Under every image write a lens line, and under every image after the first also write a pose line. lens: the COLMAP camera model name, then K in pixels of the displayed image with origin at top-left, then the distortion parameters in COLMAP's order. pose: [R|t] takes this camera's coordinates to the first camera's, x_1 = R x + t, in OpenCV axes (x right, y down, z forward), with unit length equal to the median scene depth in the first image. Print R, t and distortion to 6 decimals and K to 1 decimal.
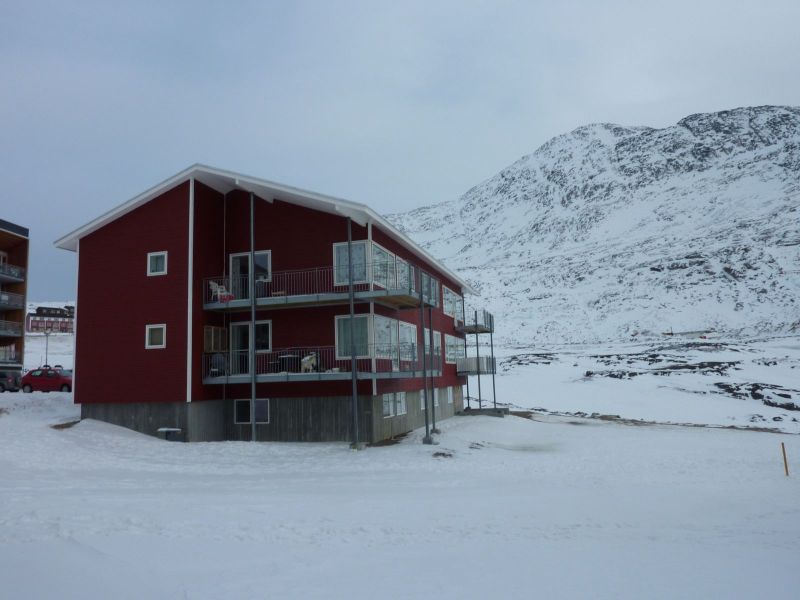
lens RADIAL K [[601.5, 0, 400.0], [0, 601.5, 300.0], [0, 0, 1]] dist [-0.039005, -0.001895]
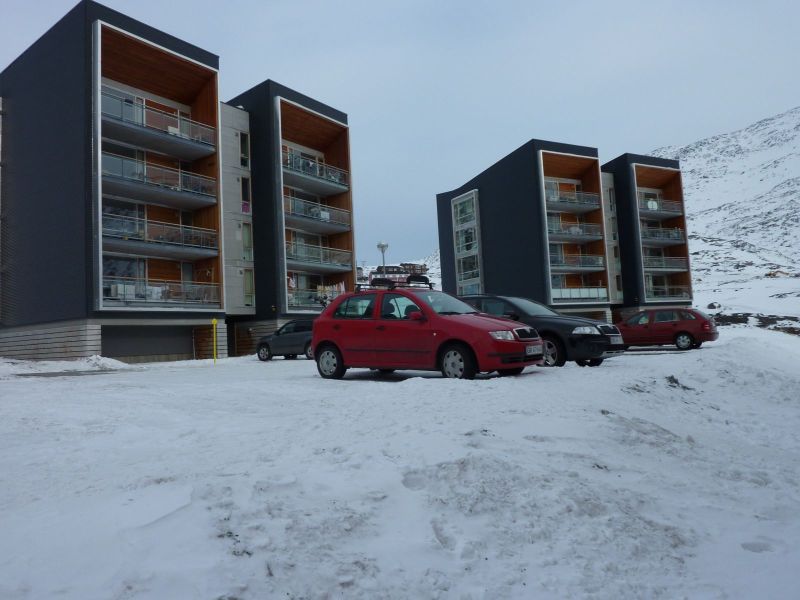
lens RADIAL K [[601.5, 0, 400.0], [0, 601.5, 300.0], [0, 0, 1]] dist [-0.039005, -0.001895]
pose [[0.868088, -0.046276, -0.494248, -0.254273], [0.087403, 0.994340, 0.060413, 0.059205], [0.488655, -0.095642, 0.867219, 0.428774]]
